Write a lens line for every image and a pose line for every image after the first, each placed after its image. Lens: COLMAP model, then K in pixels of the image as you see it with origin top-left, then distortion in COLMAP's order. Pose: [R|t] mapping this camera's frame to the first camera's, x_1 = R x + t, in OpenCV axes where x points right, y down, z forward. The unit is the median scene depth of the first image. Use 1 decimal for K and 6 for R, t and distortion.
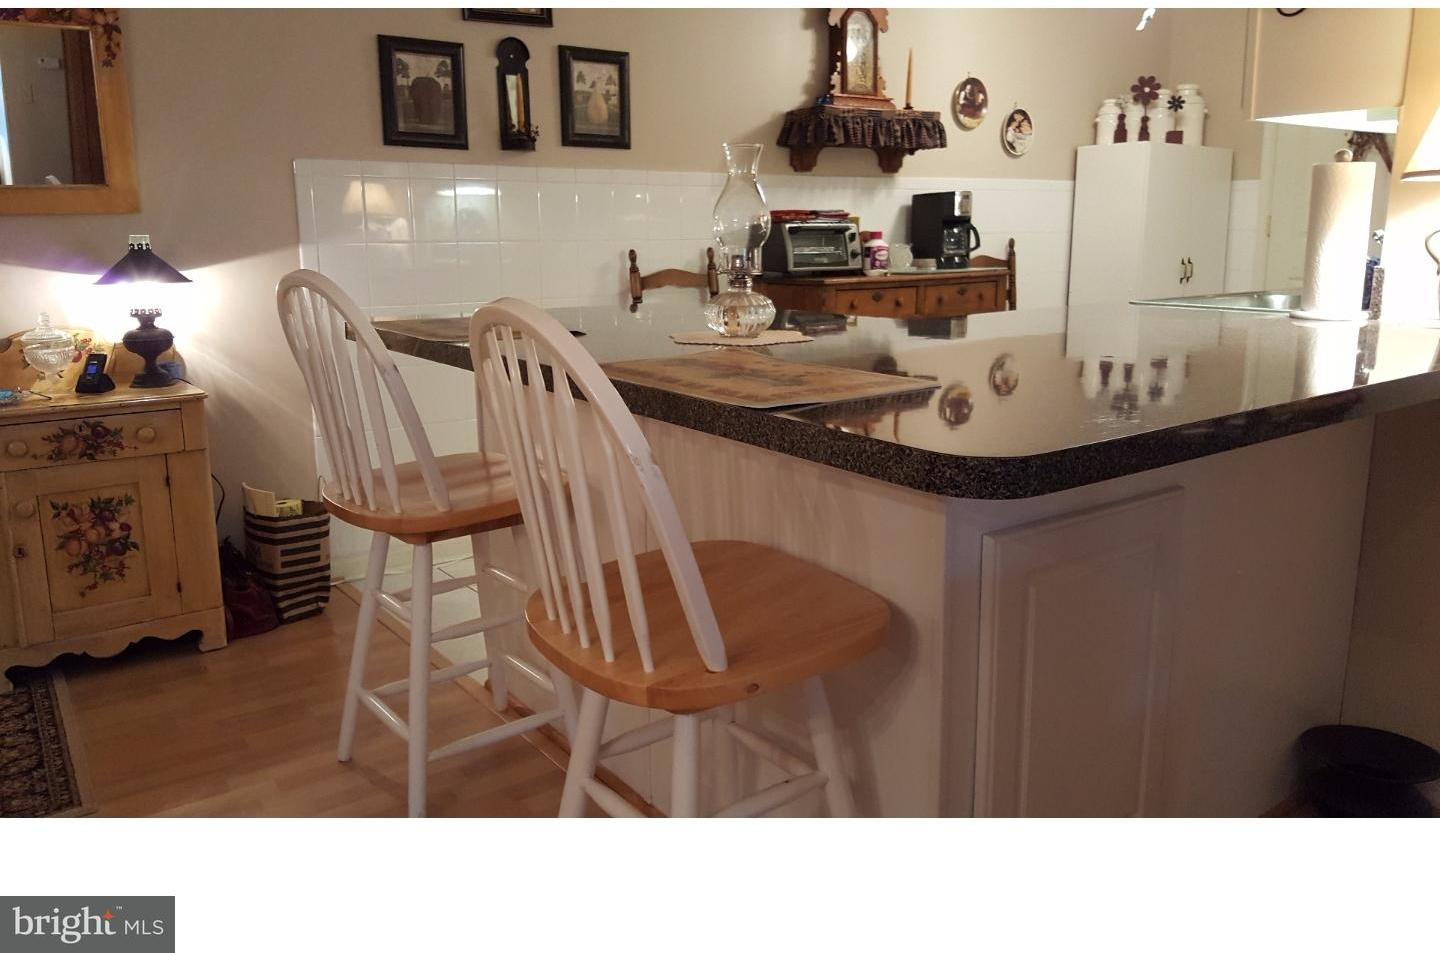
lens RADIAL K [[1113.7, 0, 722.8], [0, 1113.7, 457.9], [0, 0, 1]] dist [0.095902, -0.216601]
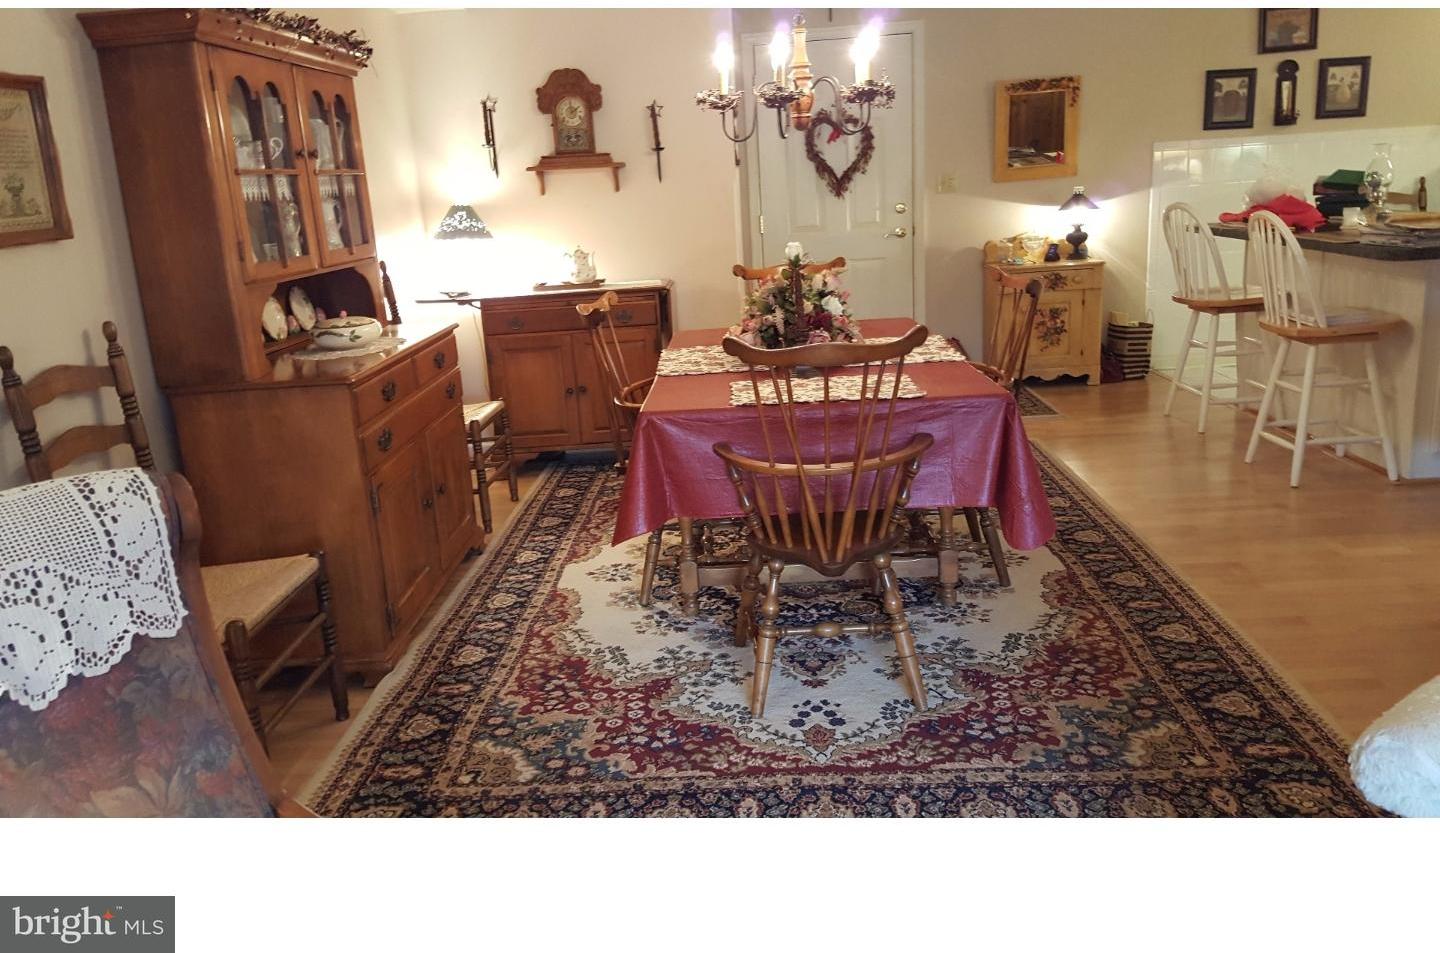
lens RADIAL K [[1059.2, 0, 717.1], [0, 1059.2, 432.0], [0, 0, 1]] dist [0.003669, -0.003781]
pose [[0.786584, 0.105532, -0.608398, 0.190557], [-0.073358, 0.994280, 0.077623, 0.143253], [0.613110, -0.016426, 0.789827, -0.916340]]
